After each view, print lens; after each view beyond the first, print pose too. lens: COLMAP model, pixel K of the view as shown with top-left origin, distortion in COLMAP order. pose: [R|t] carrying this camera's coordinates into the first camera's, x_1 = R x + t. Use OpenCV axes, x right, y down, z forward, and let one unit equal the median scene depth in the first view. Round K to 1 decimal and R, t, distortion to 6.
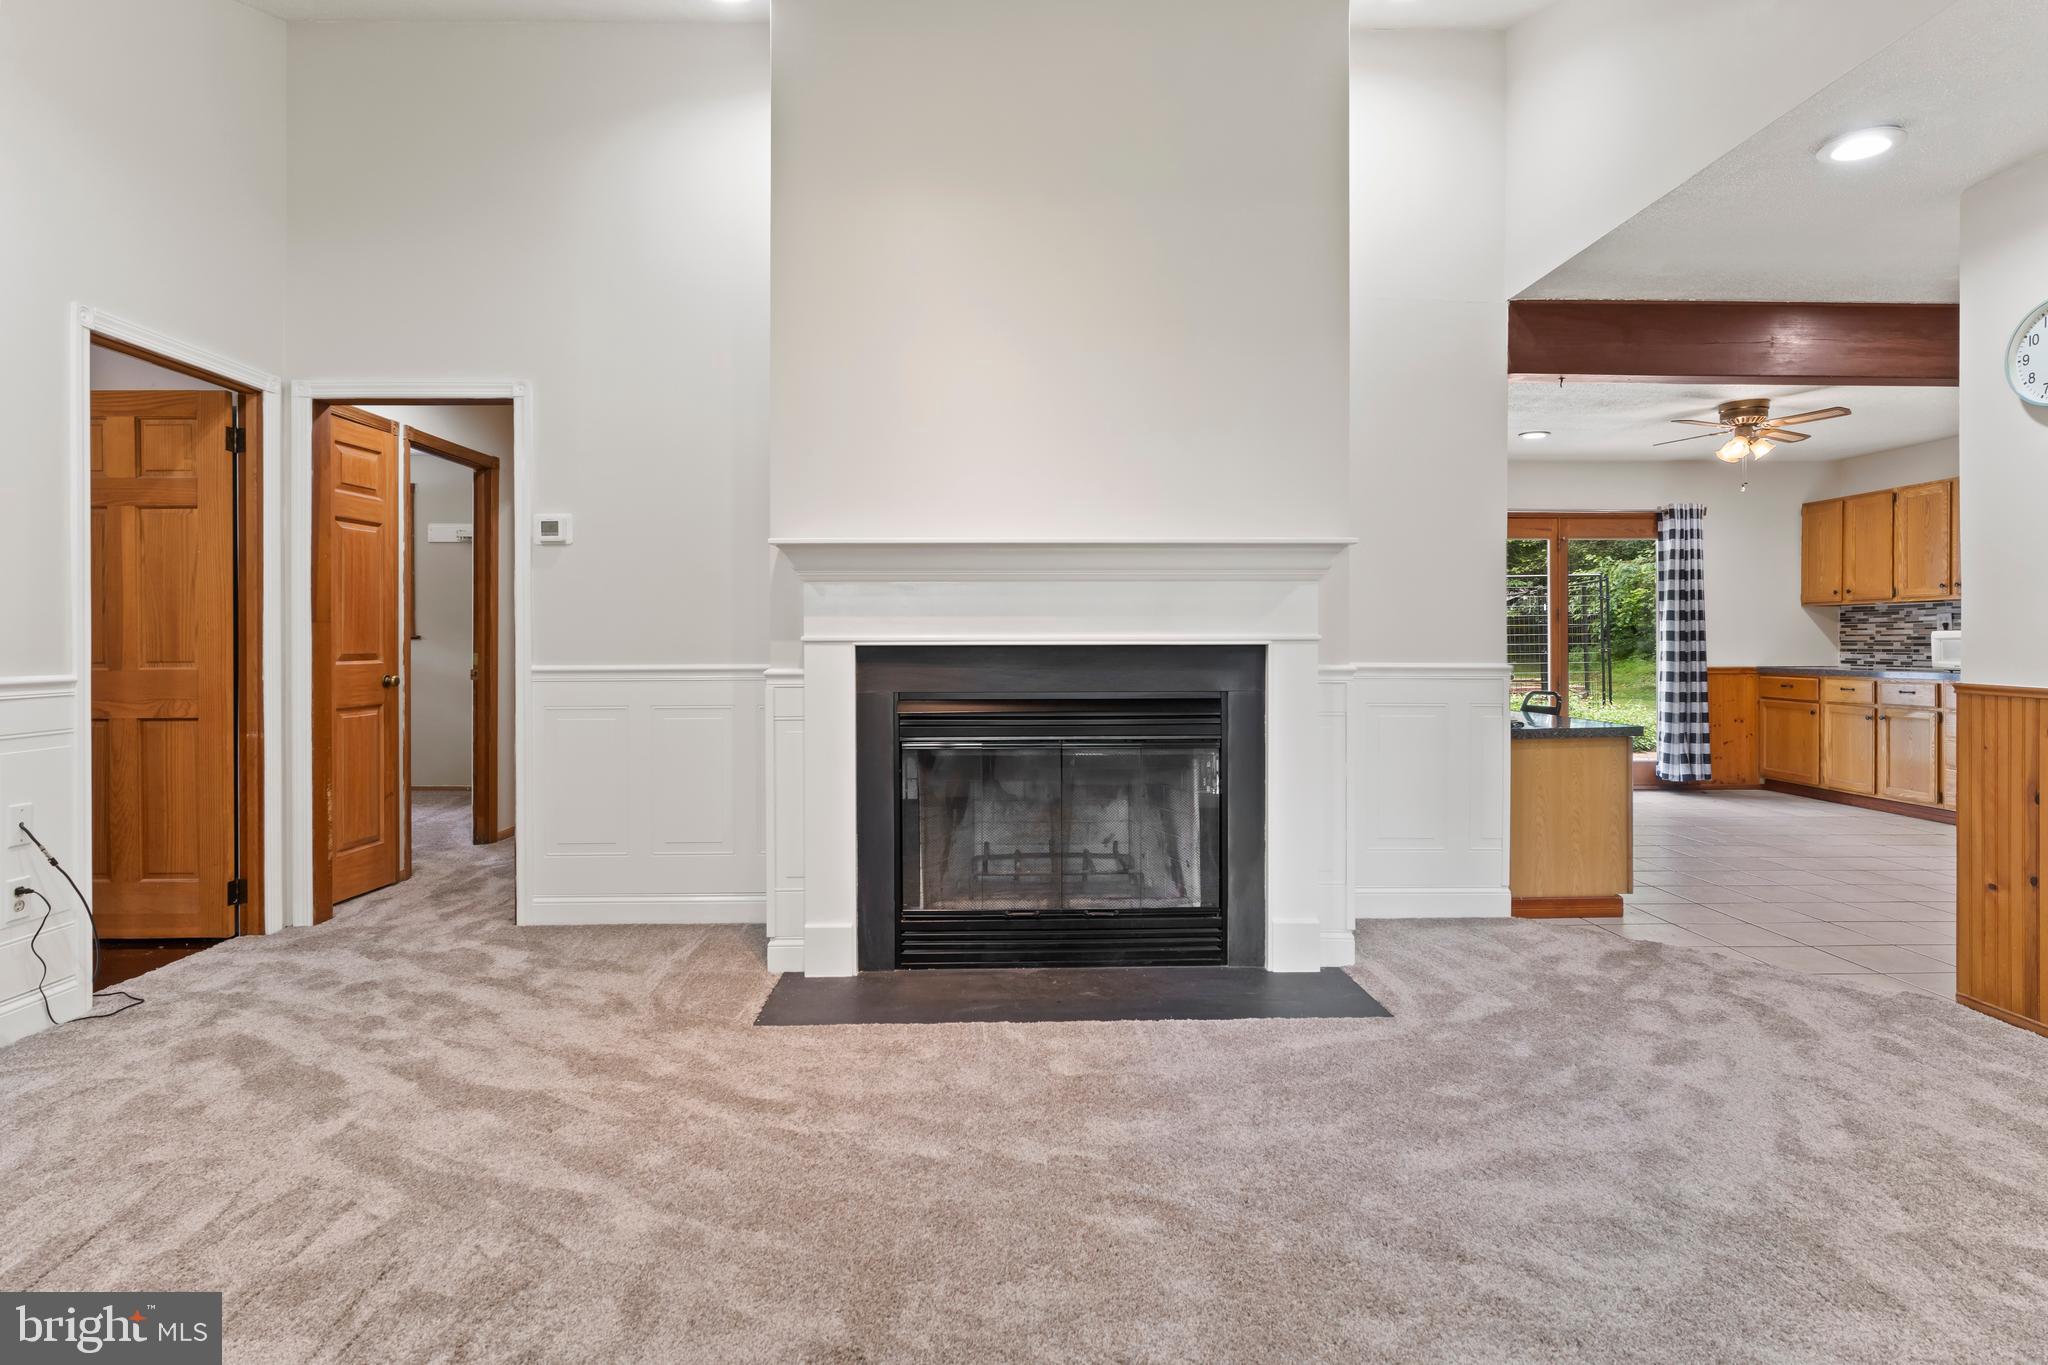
lens RADIAL K [[1051.6, 0, 1021.3], [0, 1051.6, 645.5], [0, 0, 1]] dist [-0.009793, 0.007138]
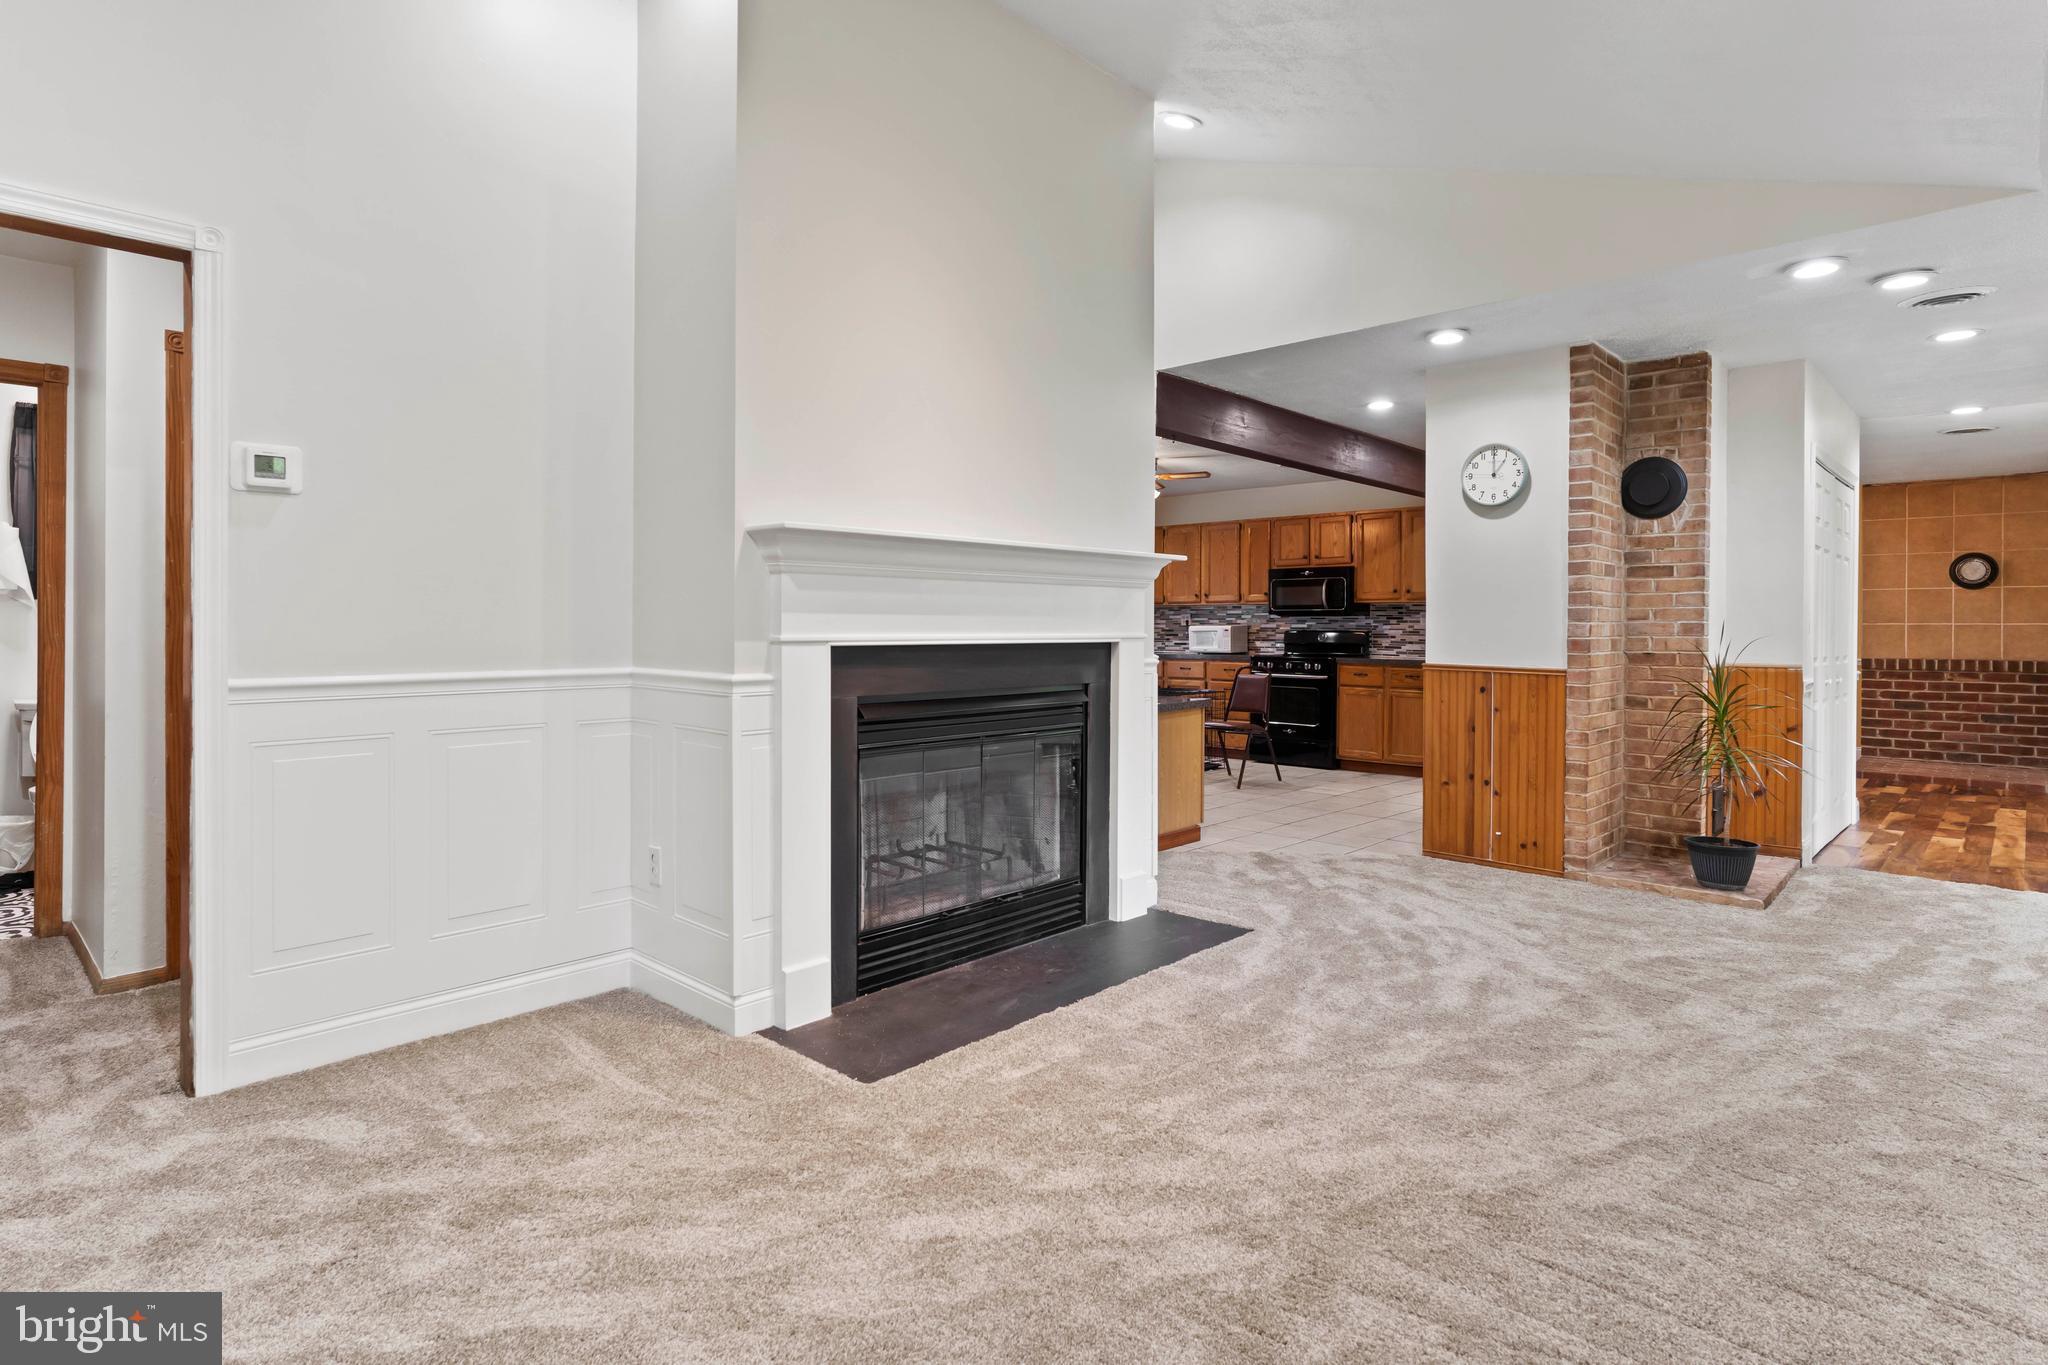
lens RADIAL K [[1051.6, 0, 1014.0], [0, 1051.6, 631.0], [0, 0, 1]] dist [-0.009793, 0.007138]
pose [[0.710007, 0.001169, 0.704194, -0.344427], [-0.001633, 0.999999, -0.000013, -0.006672], [-0.704193, -0.001141, 0.710008, 0.129351]]
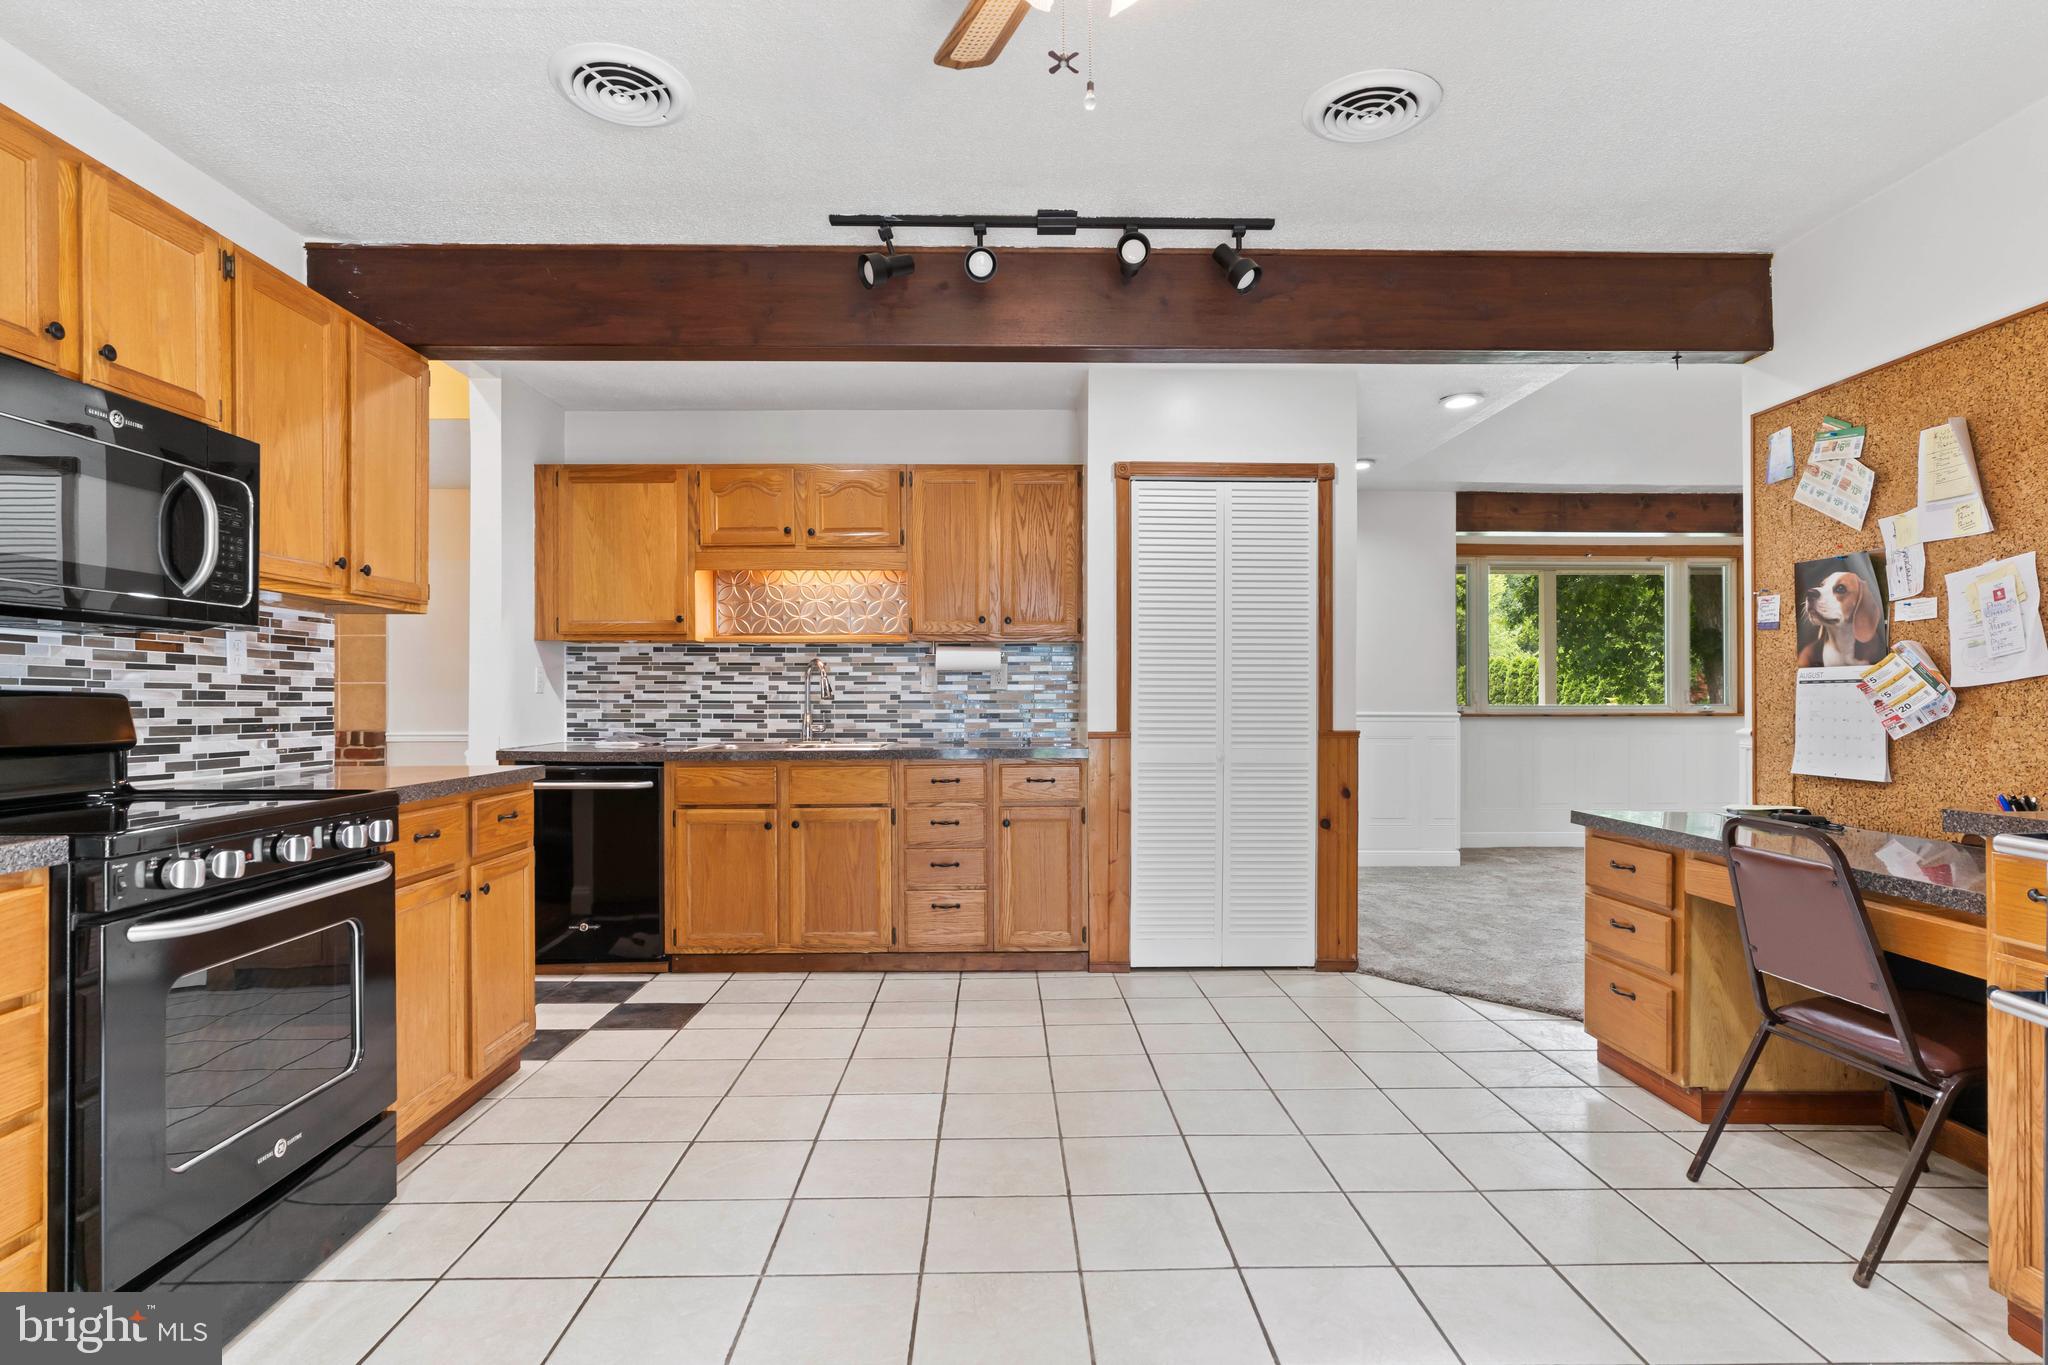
lens RADIAL K [[1051.6, 0, 1022.6], [0, 1051.6, 691.1], [0, 0, 1]] dist [-0.009793, 0.007138]
pose [[-0.999992, 0.003358, 0.002059, 0.618583], [0.003357, 0.999994, -0.000300, -0.006507], [-0.002060, -0.000293, -0.999998, 1.102391]]
